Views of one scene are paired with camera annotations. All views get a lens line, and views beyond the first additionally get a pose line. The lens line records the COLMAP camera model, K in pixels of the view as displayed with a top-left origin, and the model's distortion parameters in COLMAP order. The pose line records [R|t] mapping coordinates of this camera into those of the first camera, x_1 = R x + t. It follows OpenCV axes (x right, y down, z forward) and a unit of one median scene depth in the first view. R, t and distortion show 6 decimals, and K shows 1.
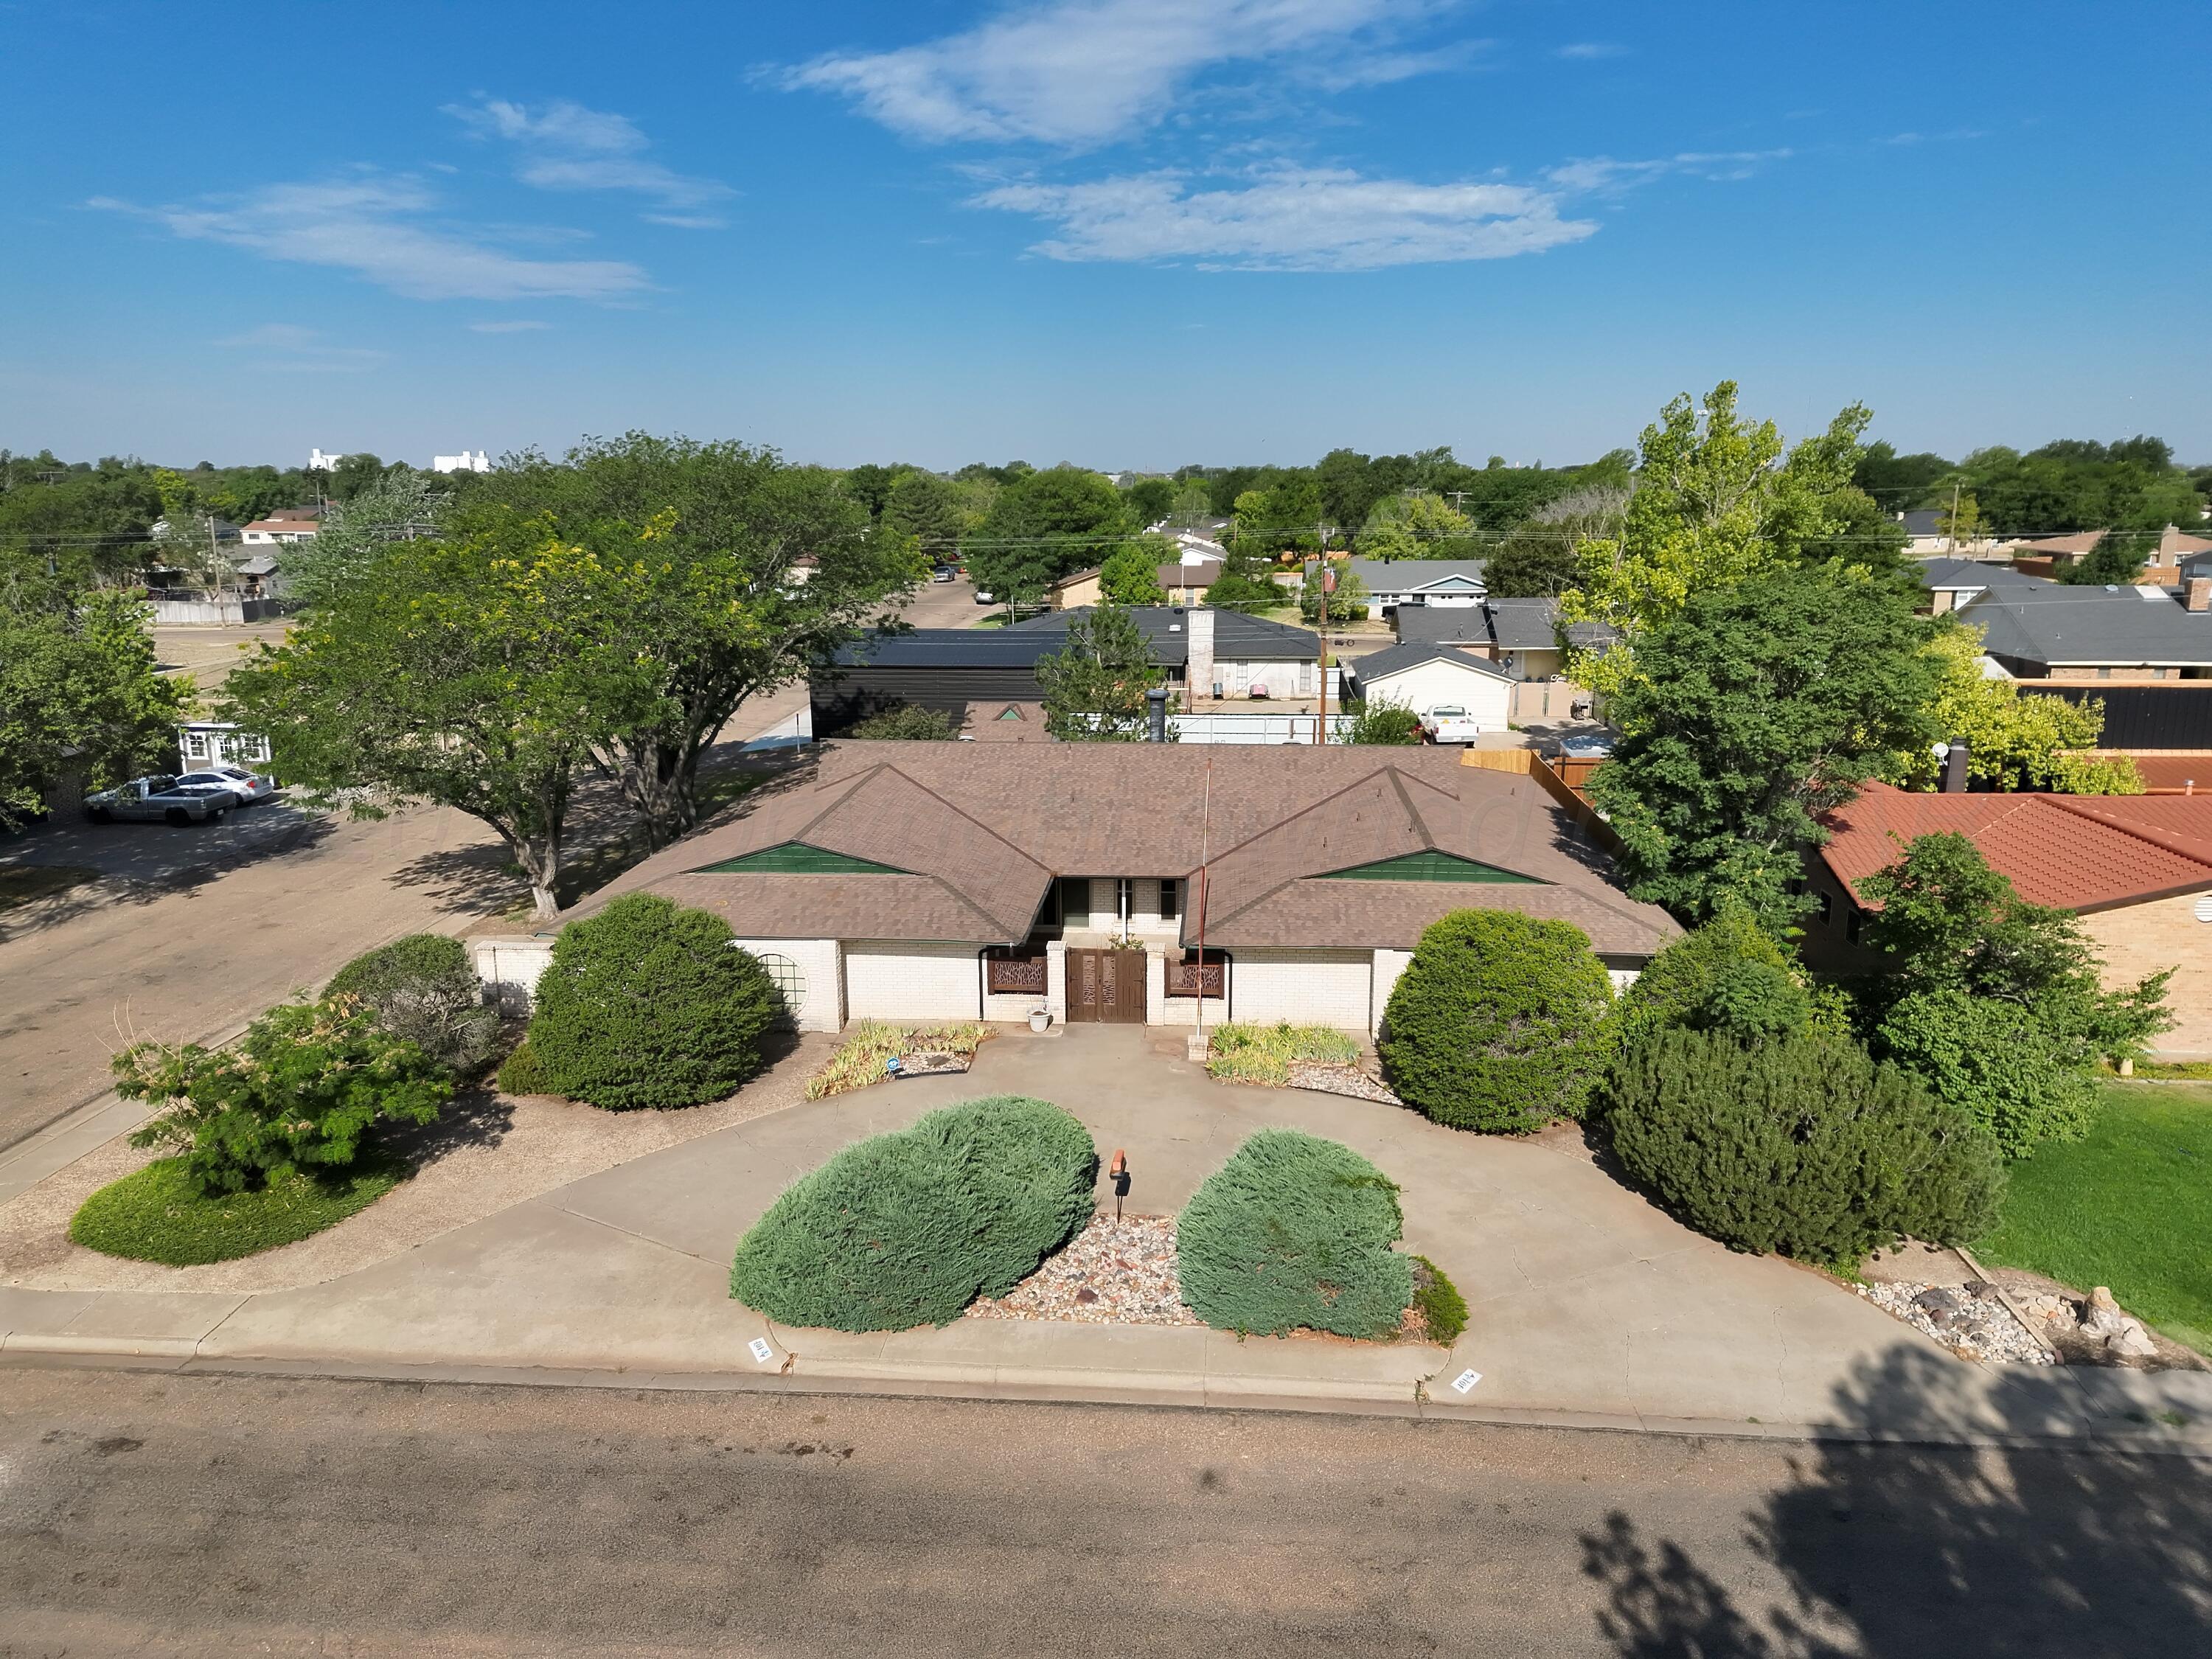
lens RADIAL K [[1551.1, 0, 1102.0], [0, 1551.1, 830.4], [0, 0, 1]] dist [0.070922, -0.059809]
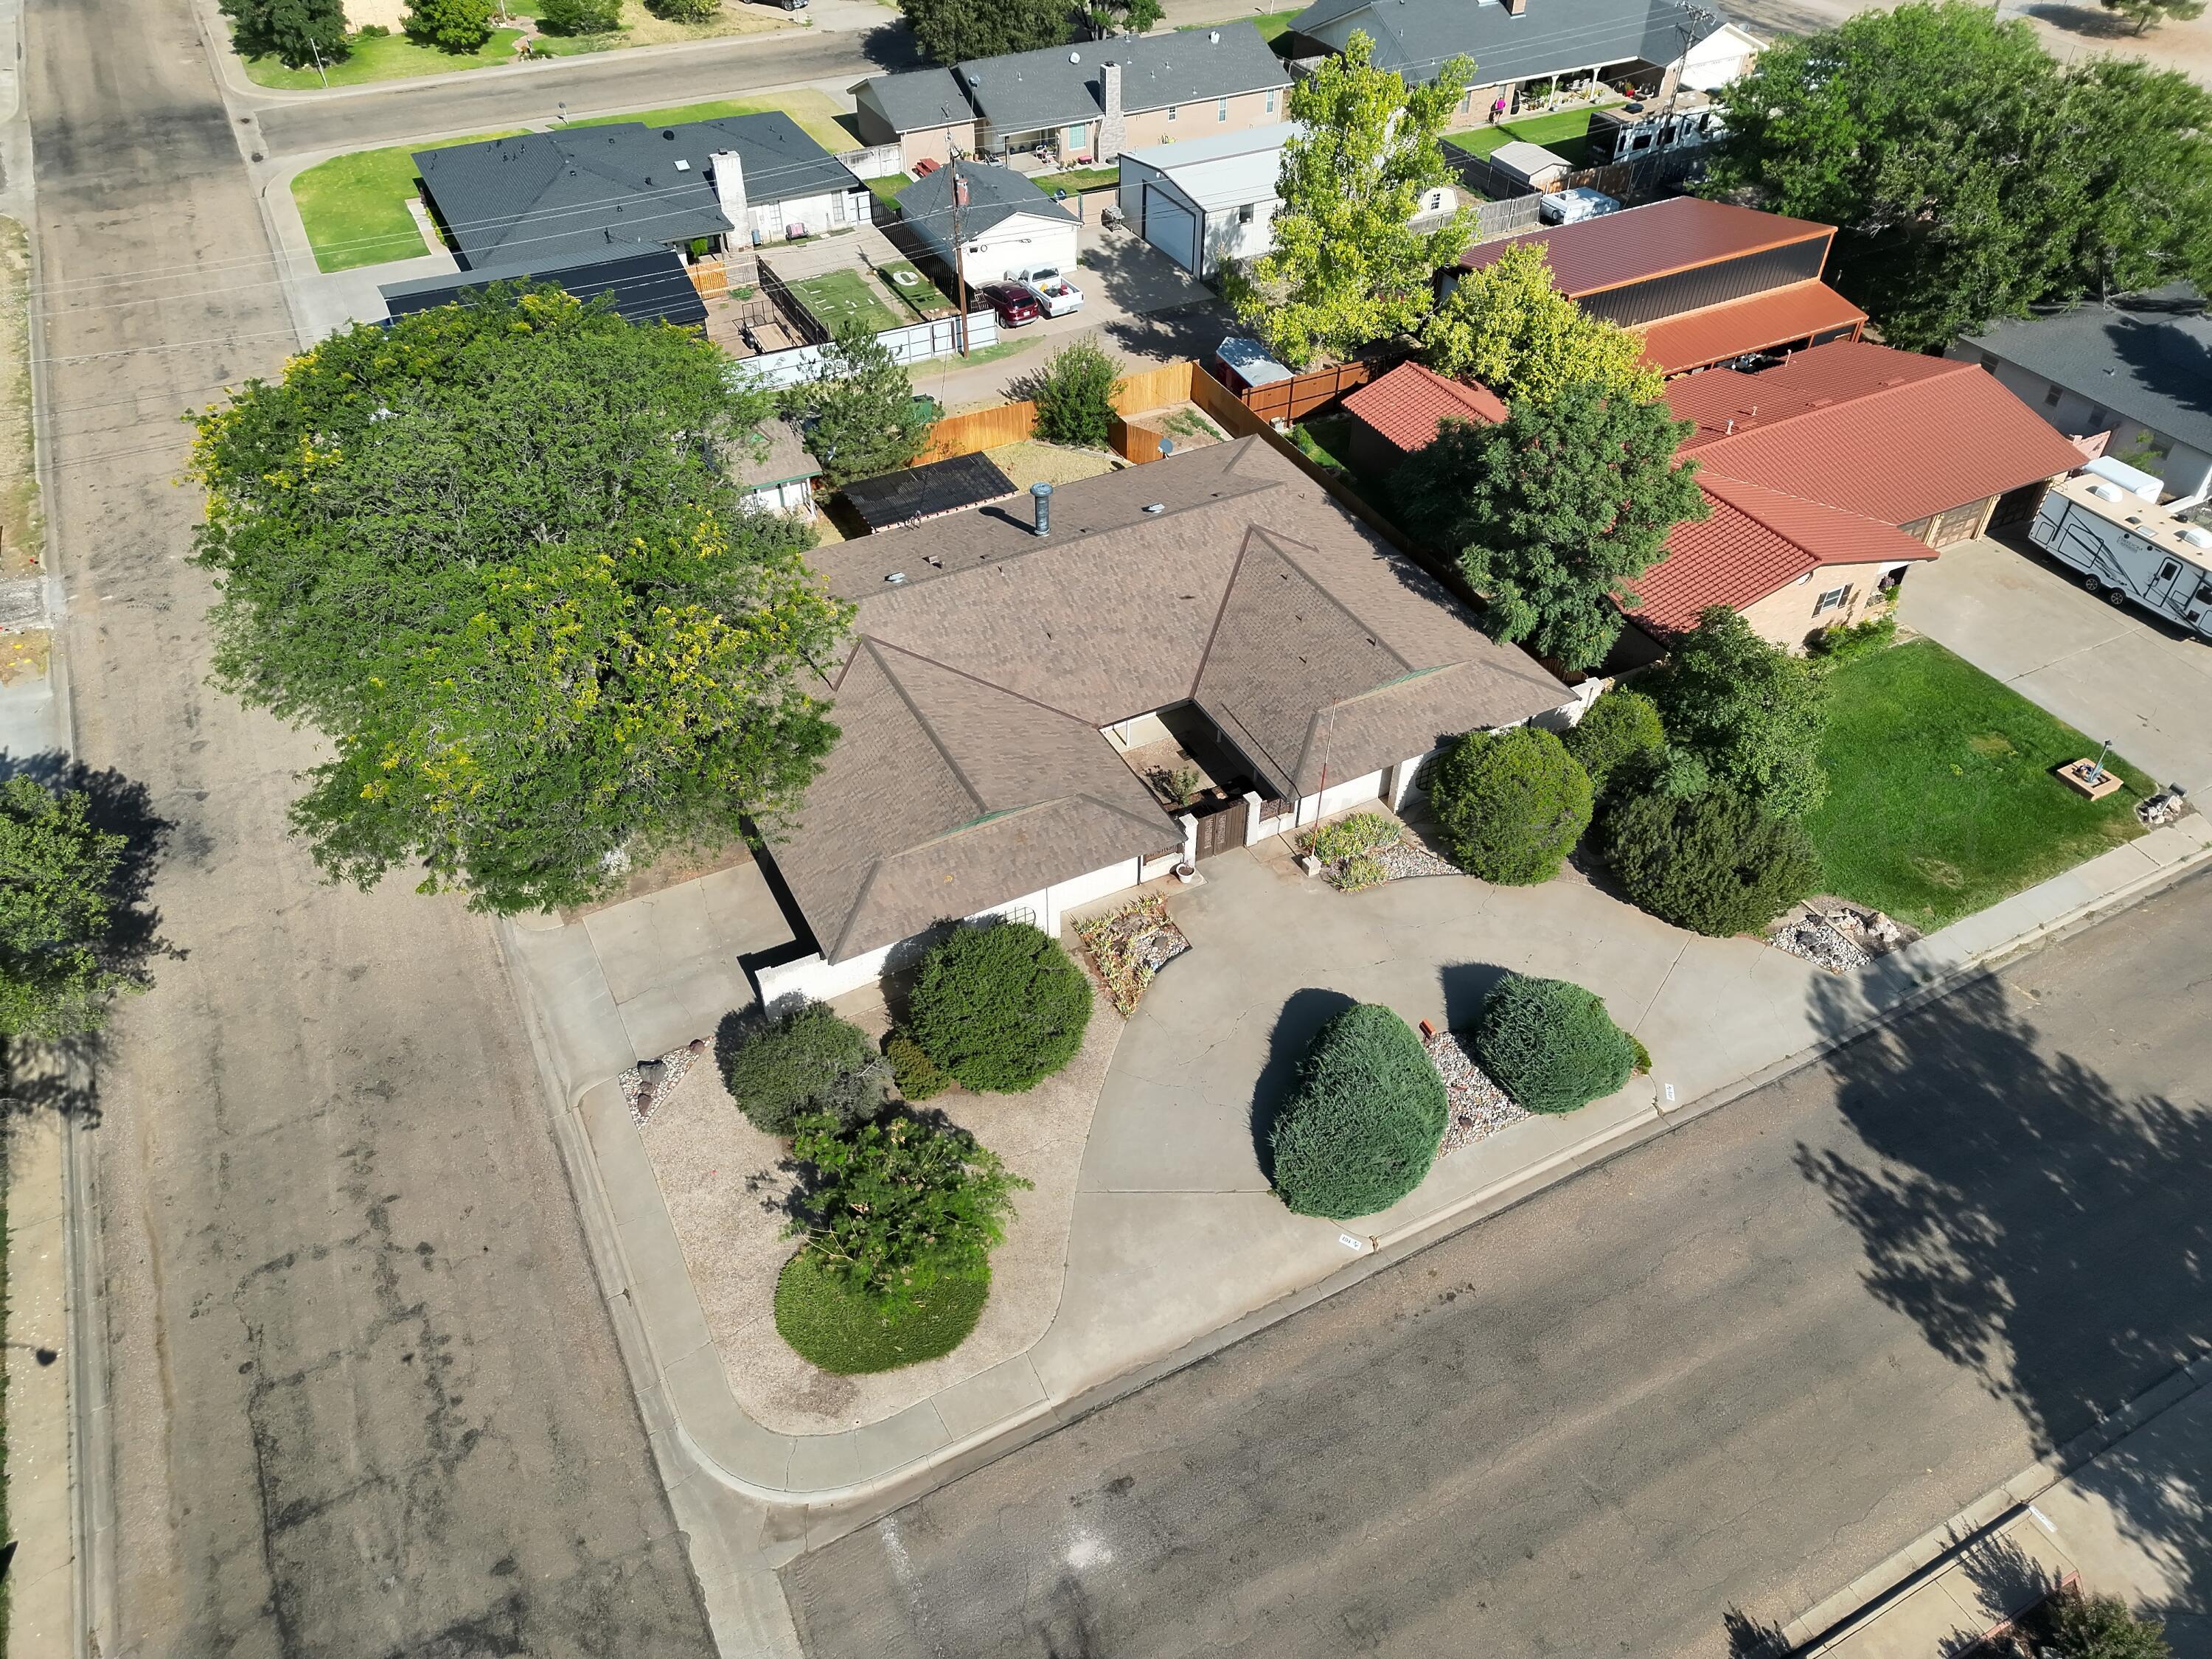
lens RADIAL K [[1551.1, 0, 1102.0], [0, 1551.1, 830.4], [0, 0, 1]] dist [0.070922, -0.059809]
pose [[0.848204, -0.351012, 0.396663, -0.874027], [0.112938, 0.851518, 0.512018, -0.851556], [-0.517490, -0.389497, 0.761903, 0.036803]]
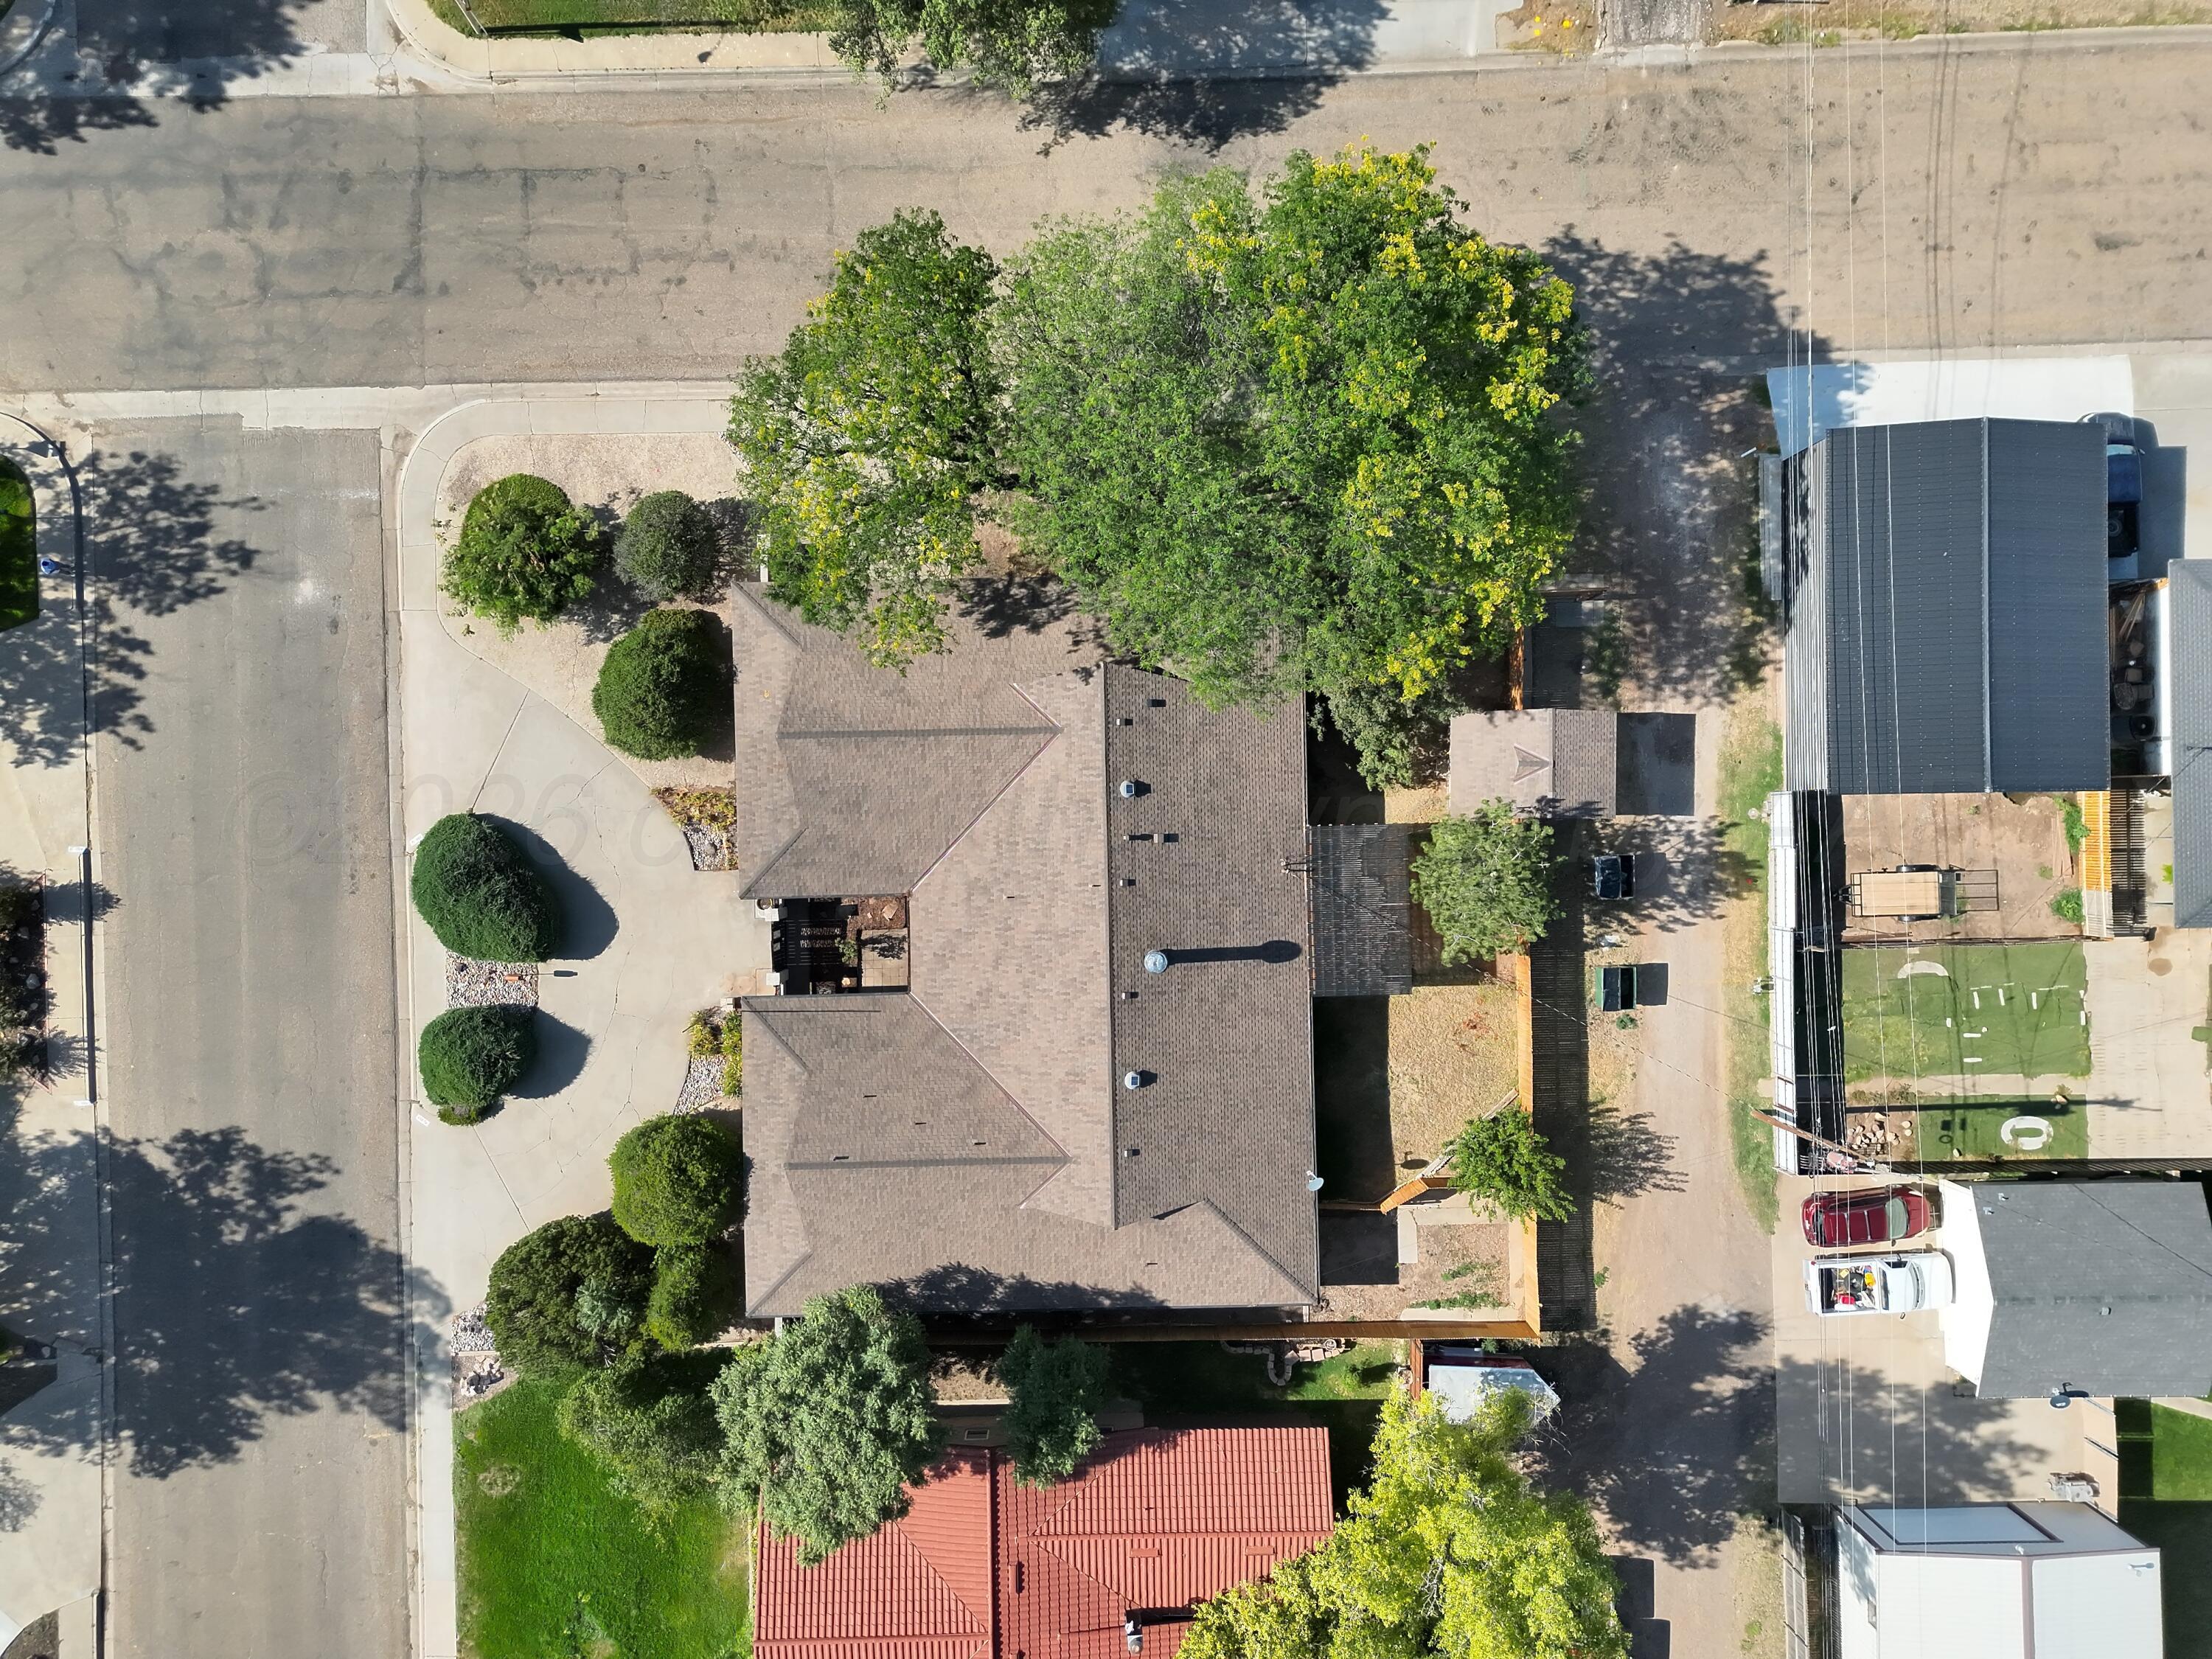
lens RADIAL K [[1551.1, 0, 1102.0], [0, 1551.1, 830.4], [0, 0, 1]] dist [0.070922, -0.059809]
pose [[0.103534, 0.994625, 0.001290, -0.114371], [-0.215488, 0.021165, 0.976277, -2.143340], [0.971002, -0.101356, 0.216521, 1.403576]]
